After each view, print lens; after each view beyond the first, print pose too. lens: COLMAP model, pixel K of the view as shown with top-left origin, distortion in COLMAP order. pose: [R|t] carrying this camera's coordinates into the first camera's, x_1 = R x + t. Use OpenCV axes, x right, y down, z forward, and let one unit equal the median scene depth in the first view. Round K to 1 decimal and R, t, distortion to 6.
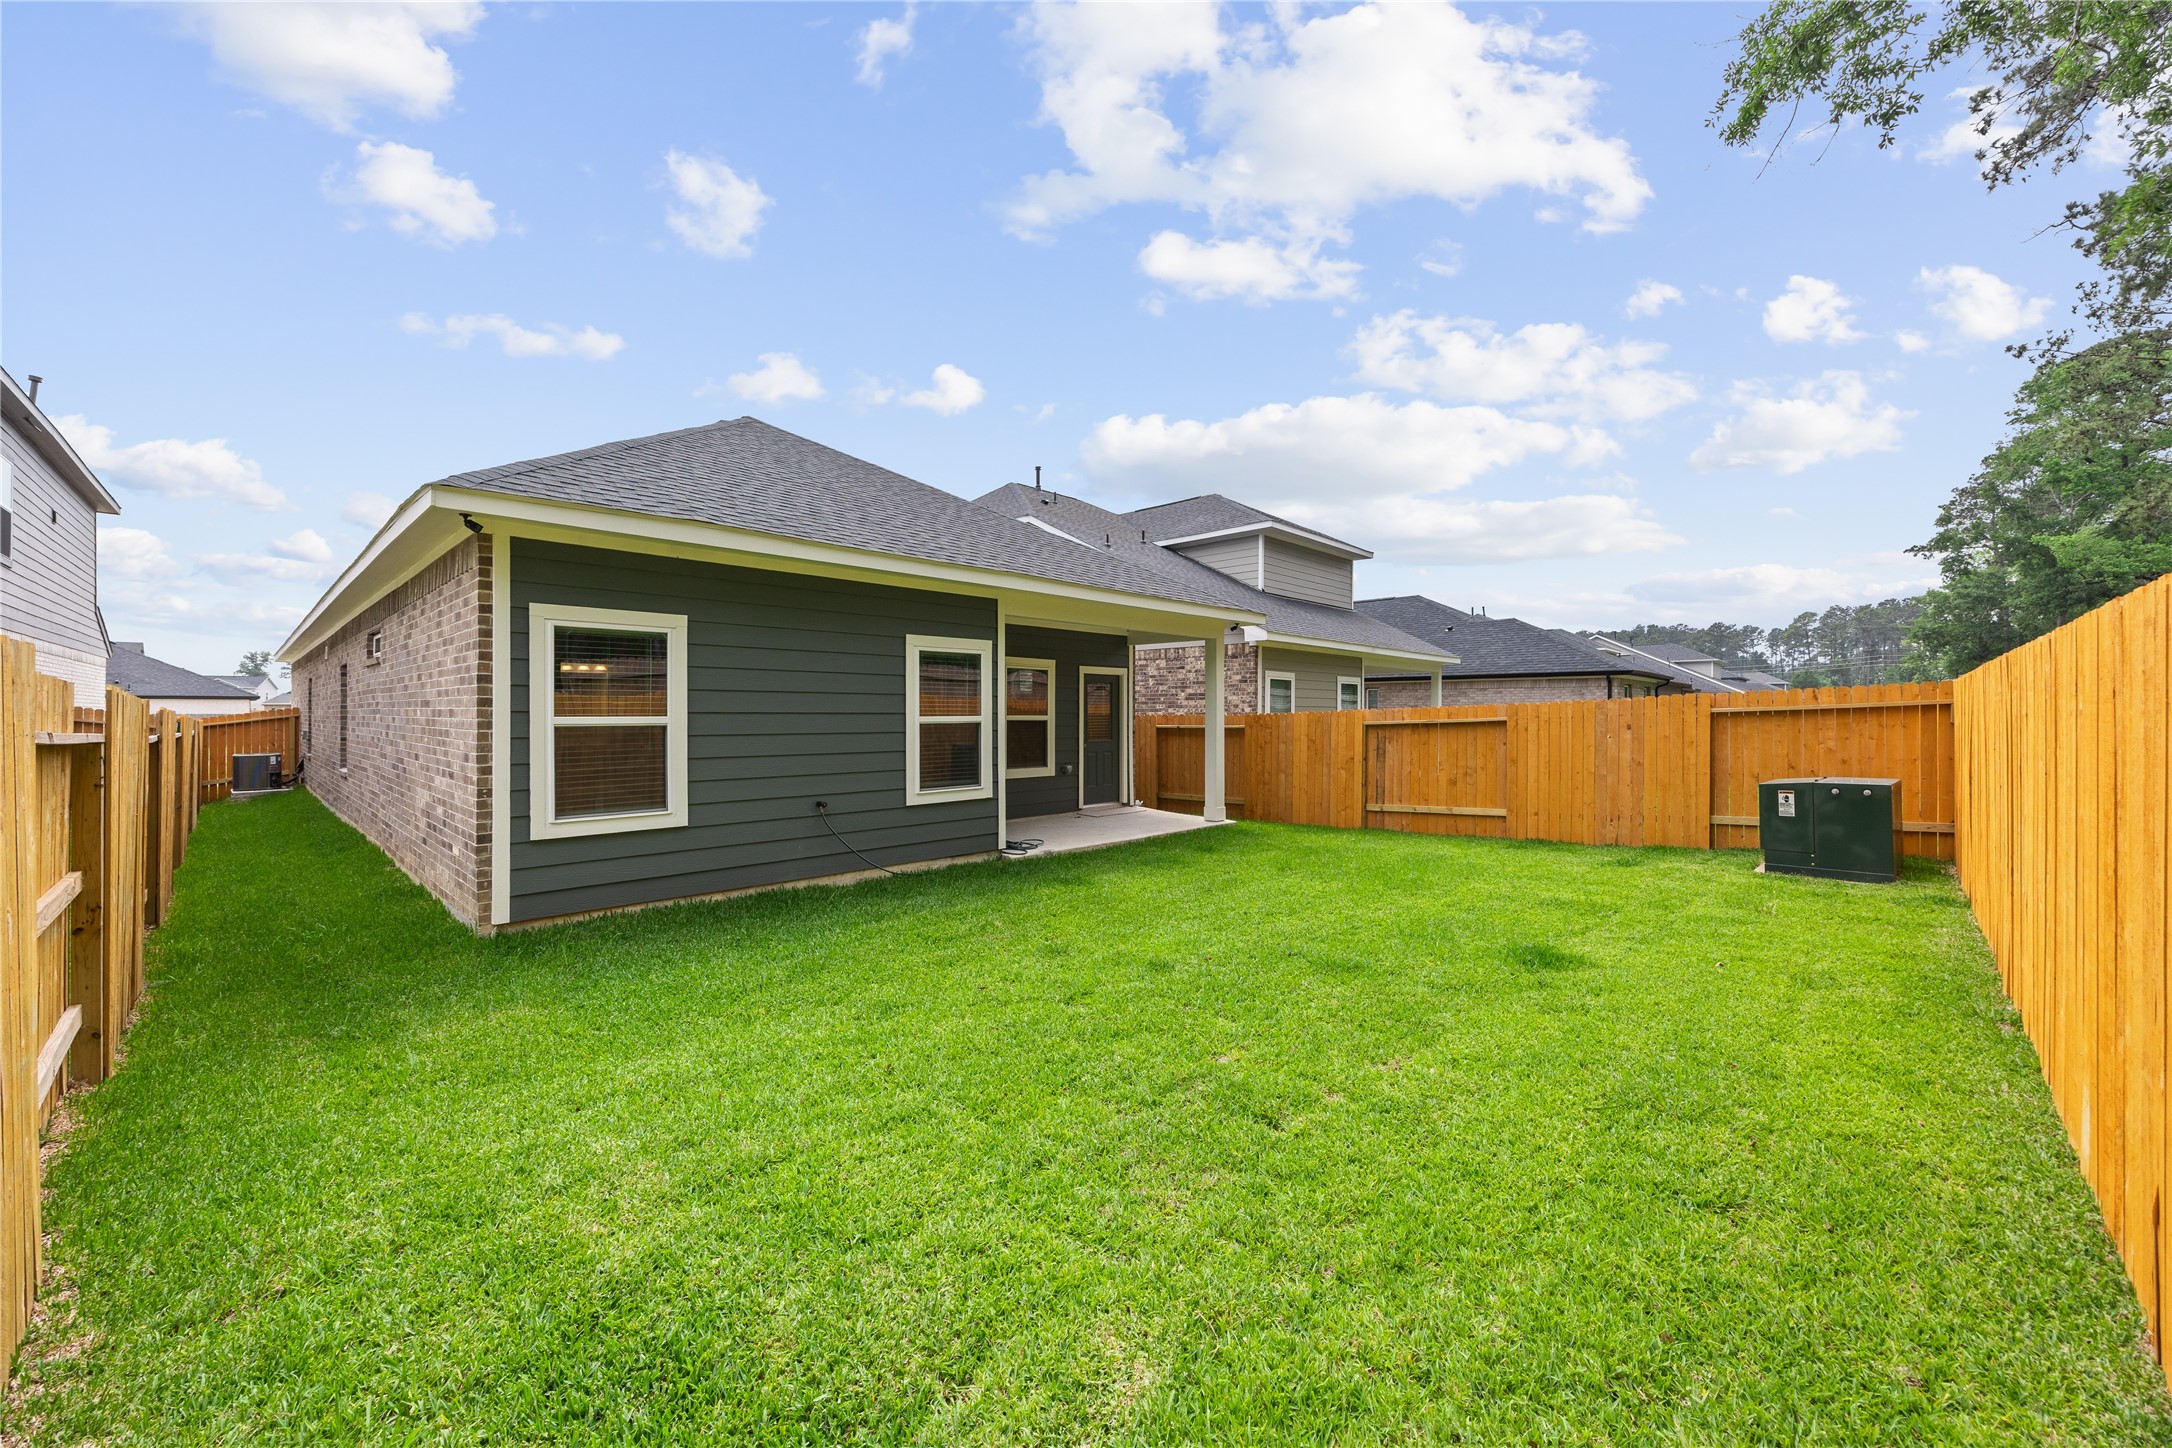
lens RADIAL K [[815.3, 0, 1086.7], [0, 815.3, 706.1], [0, 0, 1]] dist [0.000594, -0.000016]
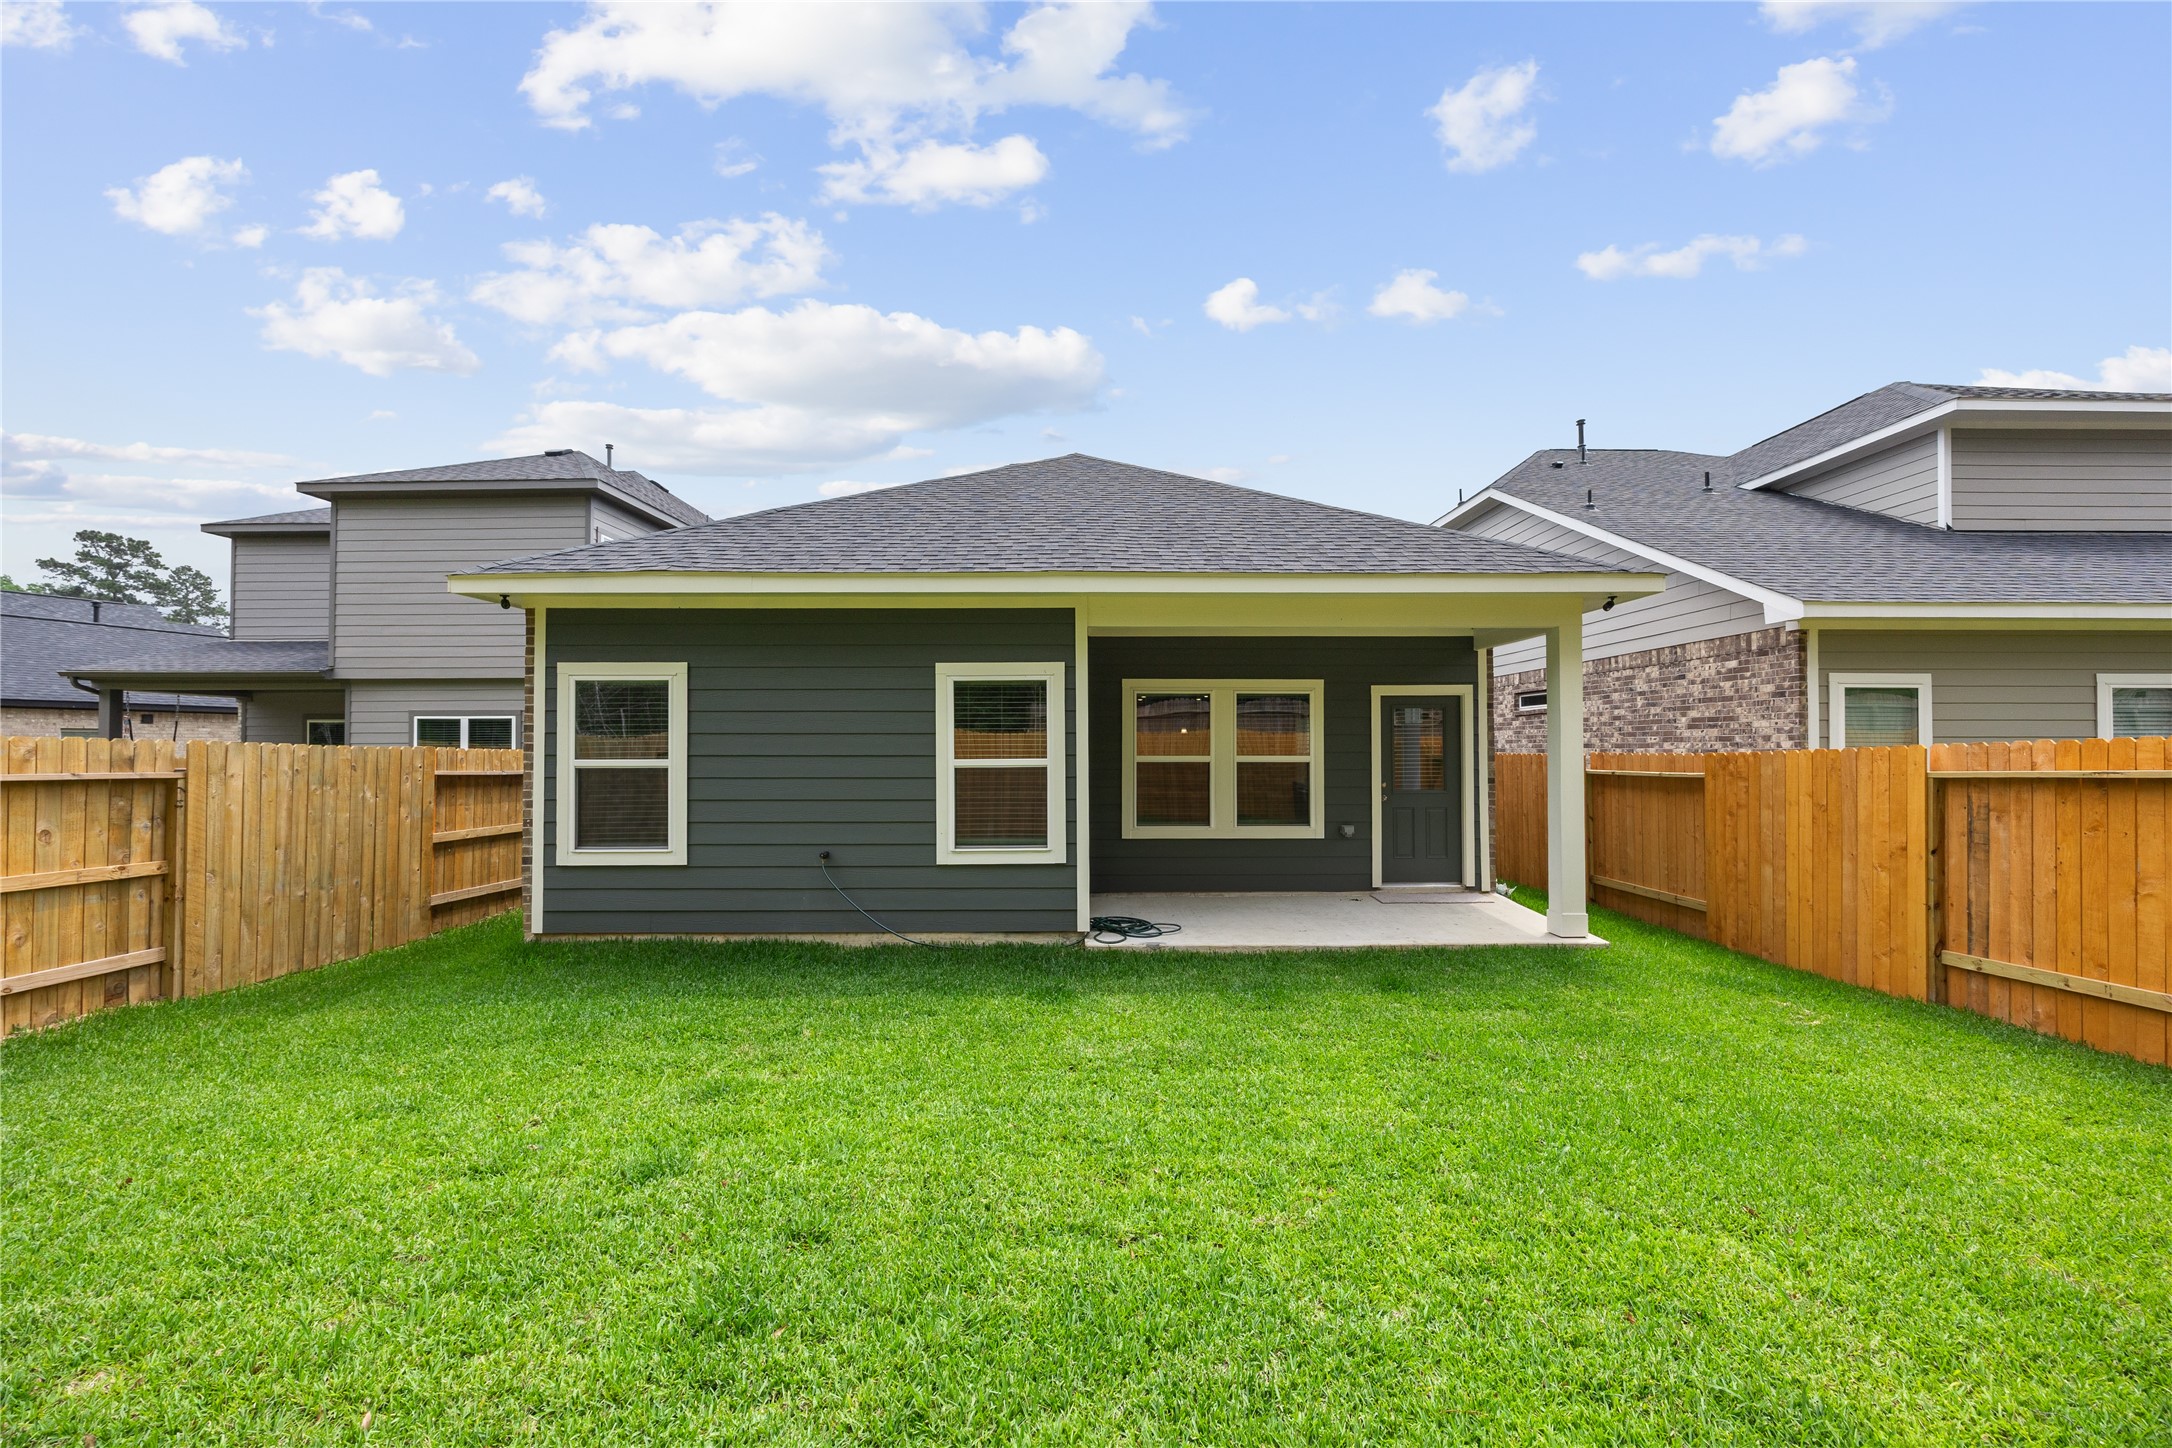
lens RADIAL K [[823.2, 0, 1105.7], [0, 823.2, 726.5], [0, 0, 1]] dist [-0.002291, -0.000349]
pose [[0.710828, -0.021002, -0.703052, 0.463413], [0.009891, 0.999754, -0.019865, -0.002281], [0.703296, 0.007167, 0.710861, 0.465654]]
